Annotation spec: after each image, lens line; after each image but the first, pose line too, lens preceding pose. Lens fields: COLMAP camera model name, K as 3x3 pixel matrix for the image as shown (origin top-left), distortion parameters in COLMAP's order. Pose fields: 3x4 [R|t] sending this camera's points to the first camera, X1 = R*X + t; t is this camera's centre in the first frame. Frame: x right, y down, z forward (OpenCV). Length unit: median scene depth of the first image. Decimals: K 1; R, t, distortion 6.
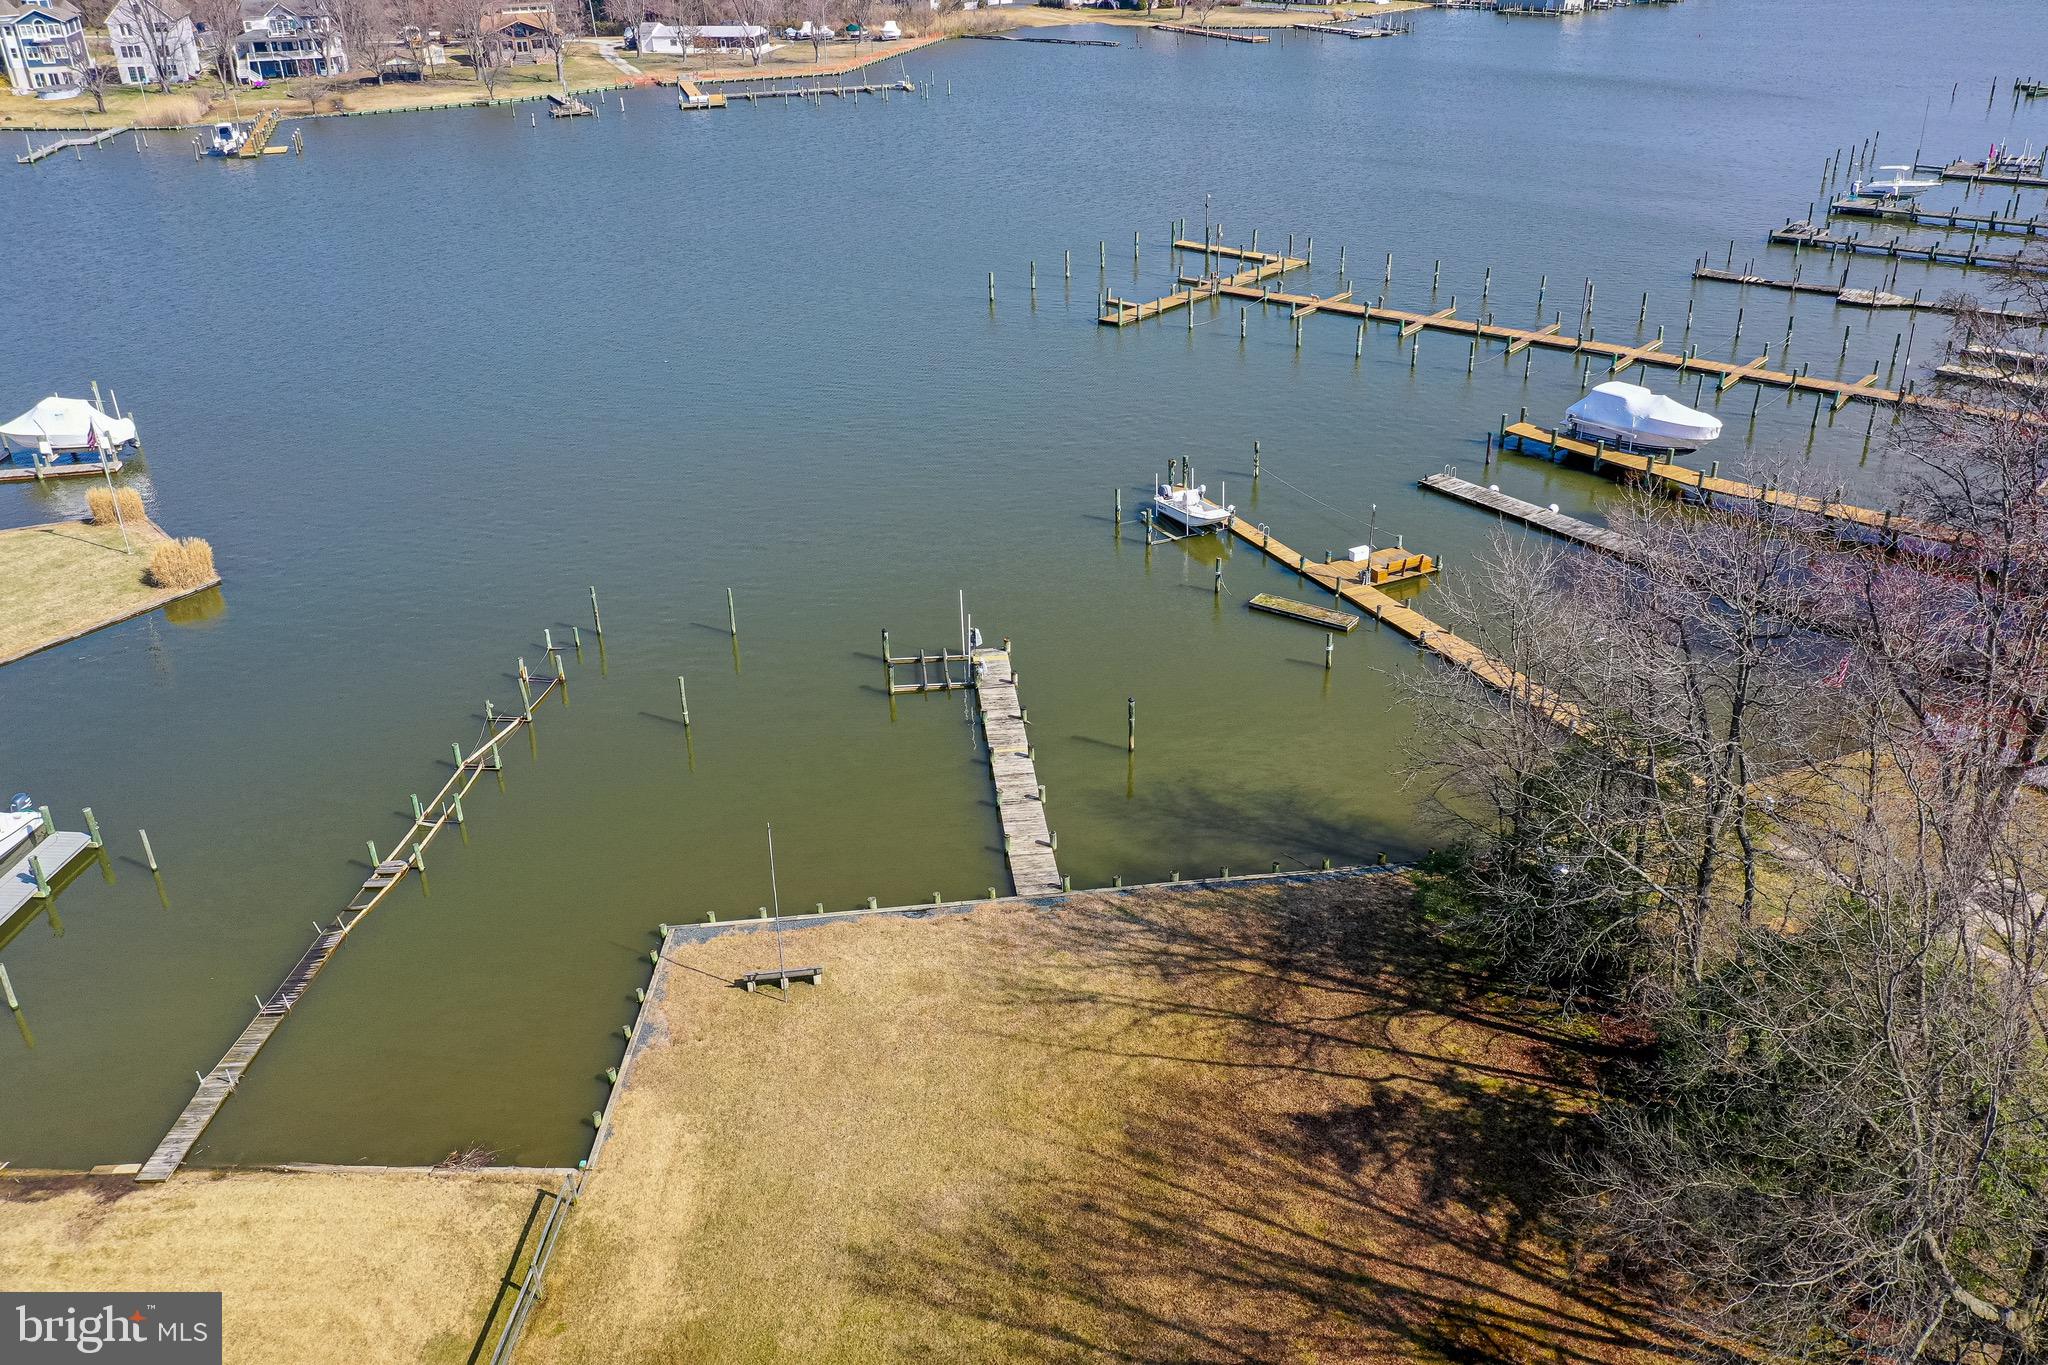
lens RADIAL K [[1628.6, 0, 1024.0], [0, 1628.6, 682.5], [0, 0, 1]] dist [0.004144, 0.004459]
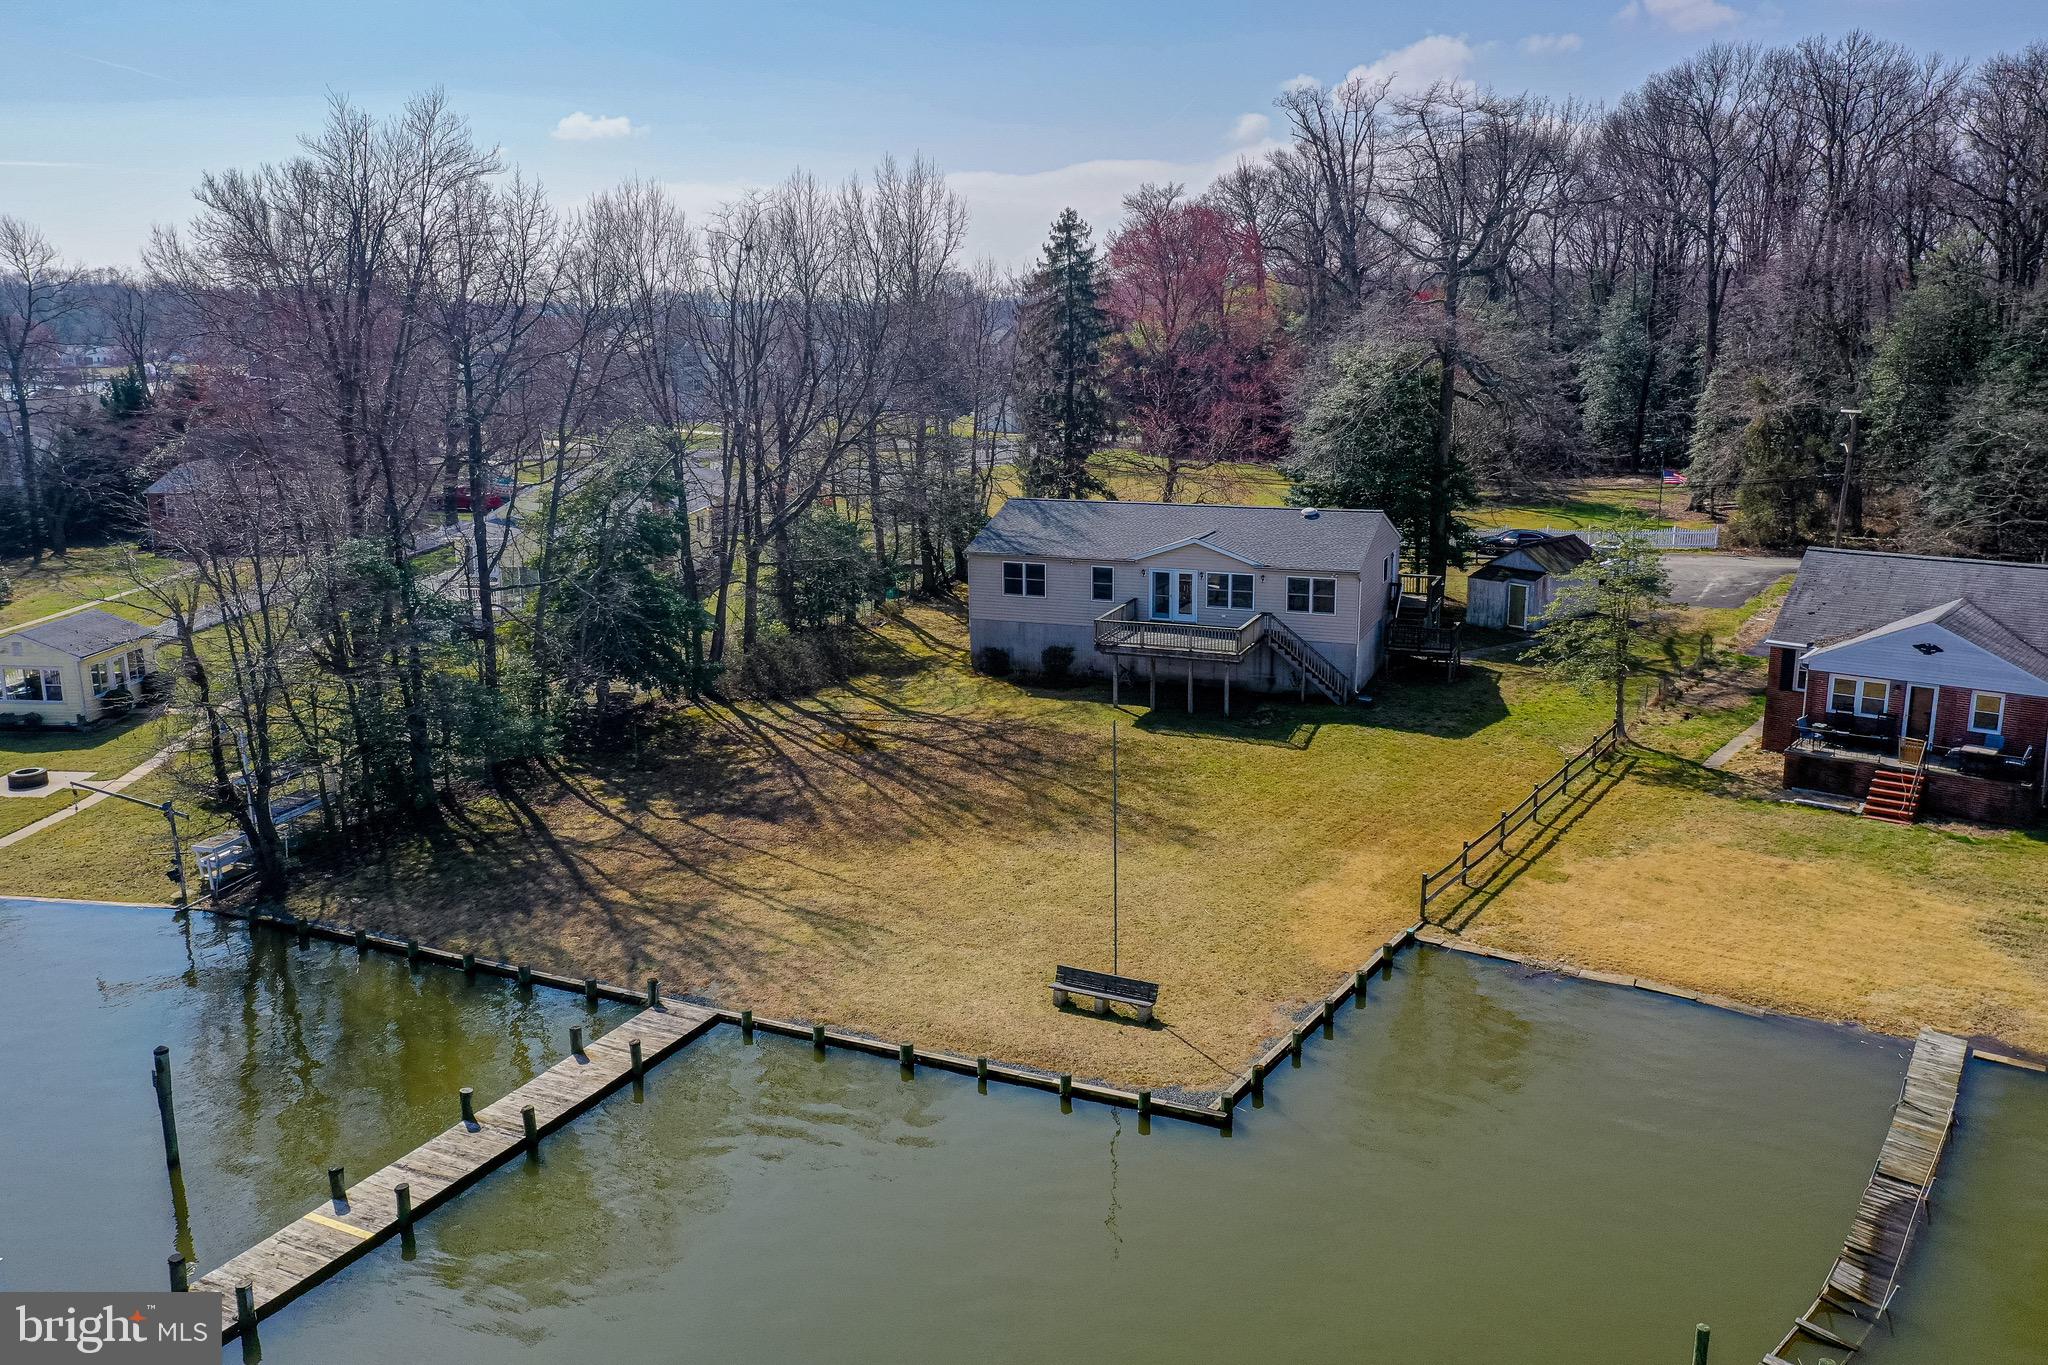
lens RADIAL K [[1628.6, 0, 1024.0], [0, 1628.6, 682.5], [0, 0, 1]] dist [0.004144, 0.004459]
pose [[-0.848047, -0.083783, 0.523256, -0.097867], [0.273237, 0.776907, 0.567236, -0.068982], [-0.454046, 0.624016, -0.635961, 0.281722]]
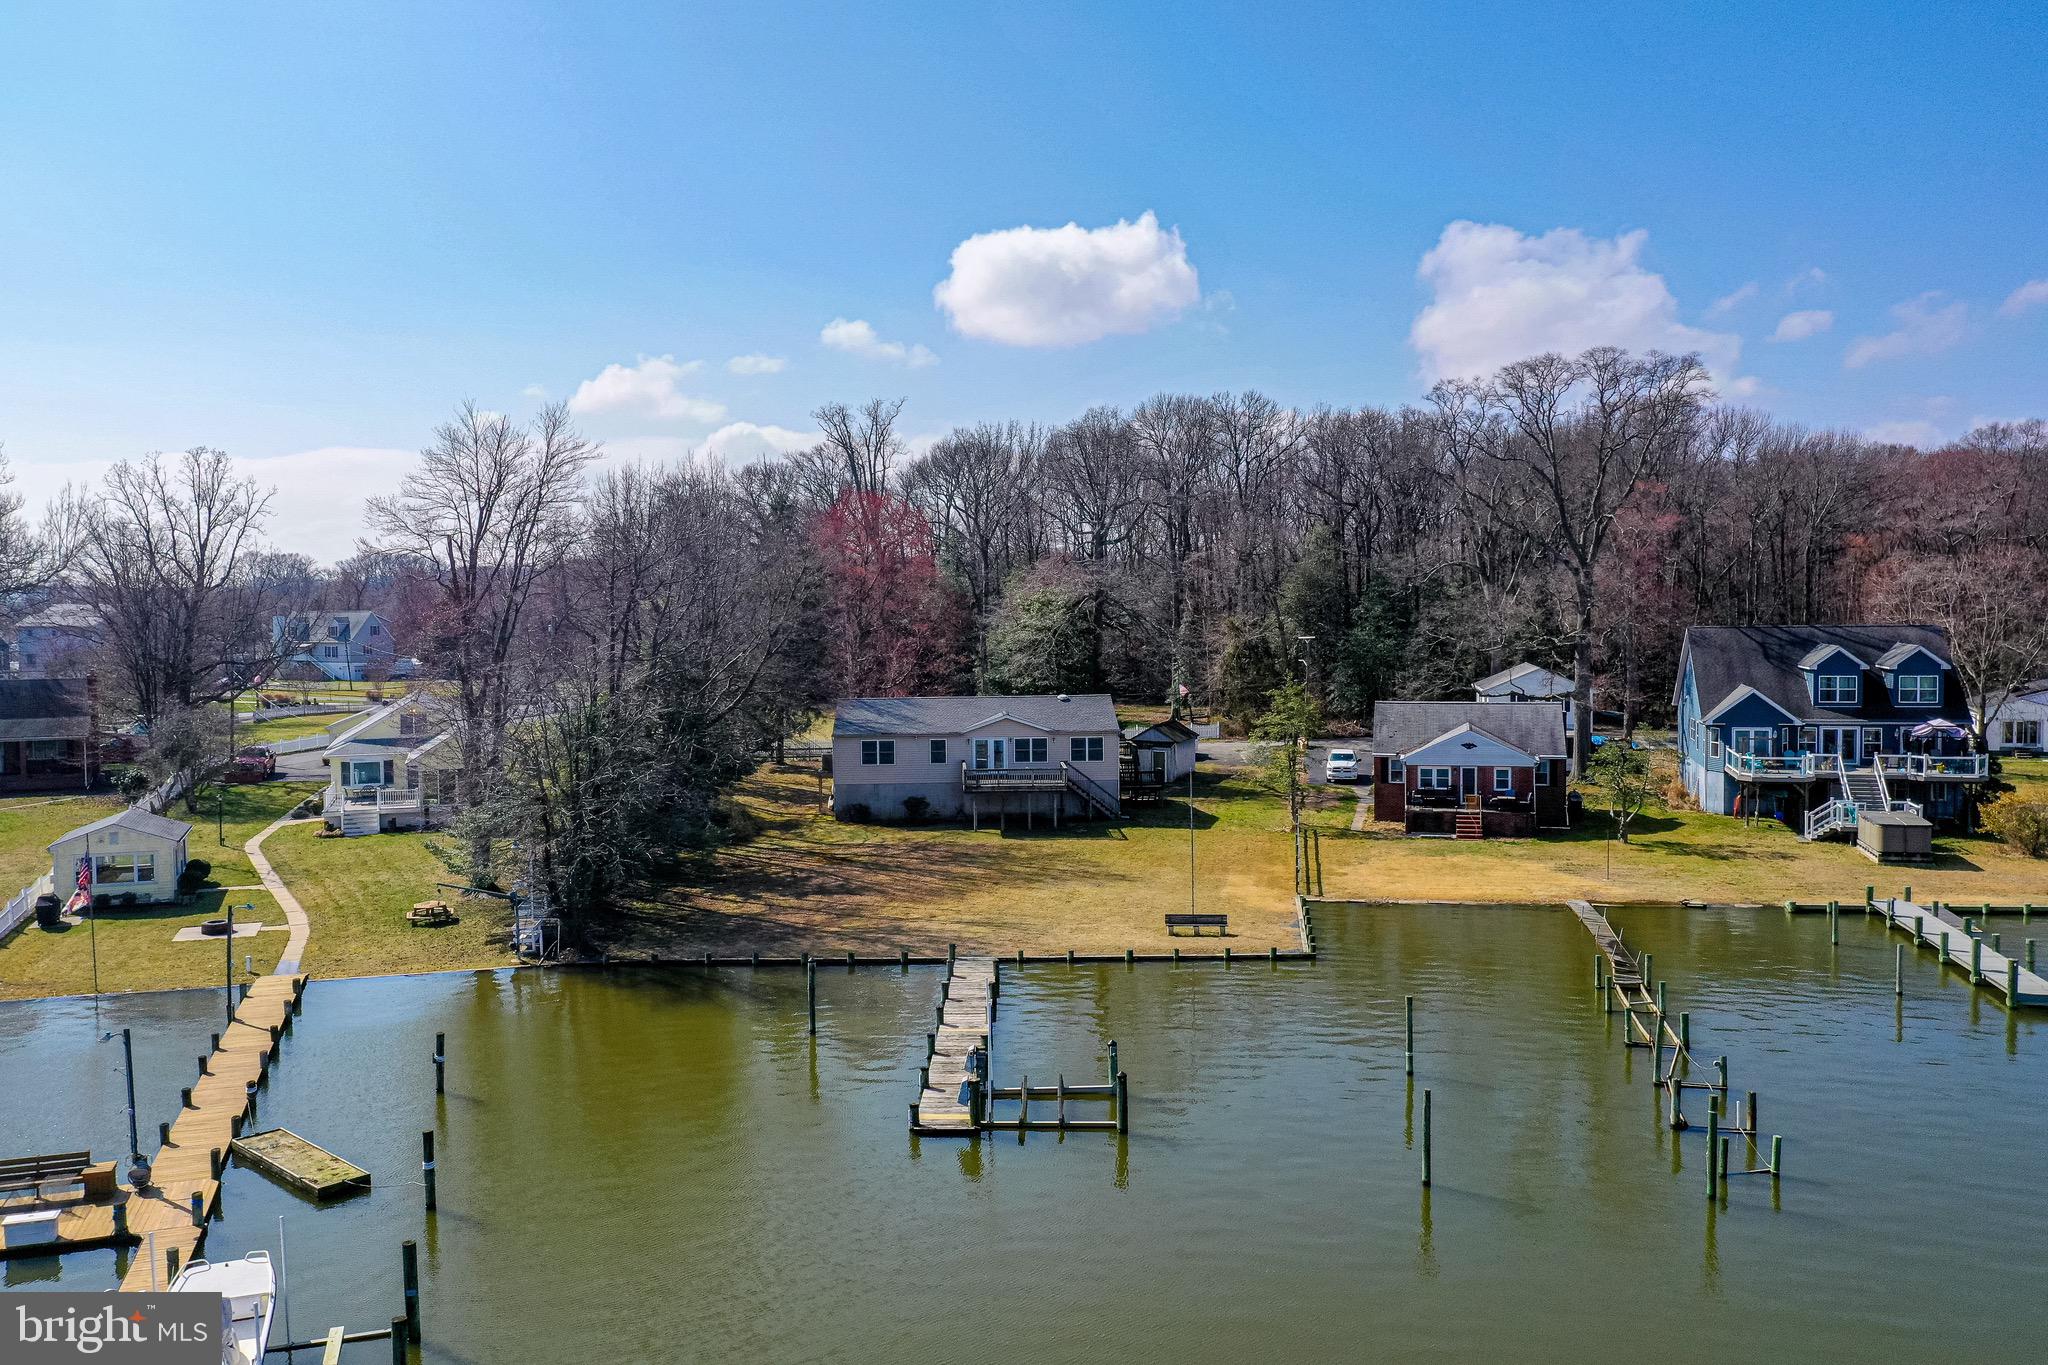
lens RADIAL K [[1619.7, 0, 1031.8], [0, 1619.7, 680.0], [0, 0, 1]] dist [0.014600, -0.003857]
pose [[-0.991854, 0.030480, 0.123683, -0.035534], [0.089330, 0.858619, 0.504772, -0.128358], [-0.090811, 0.511708, -0.854347, 0.406491]]
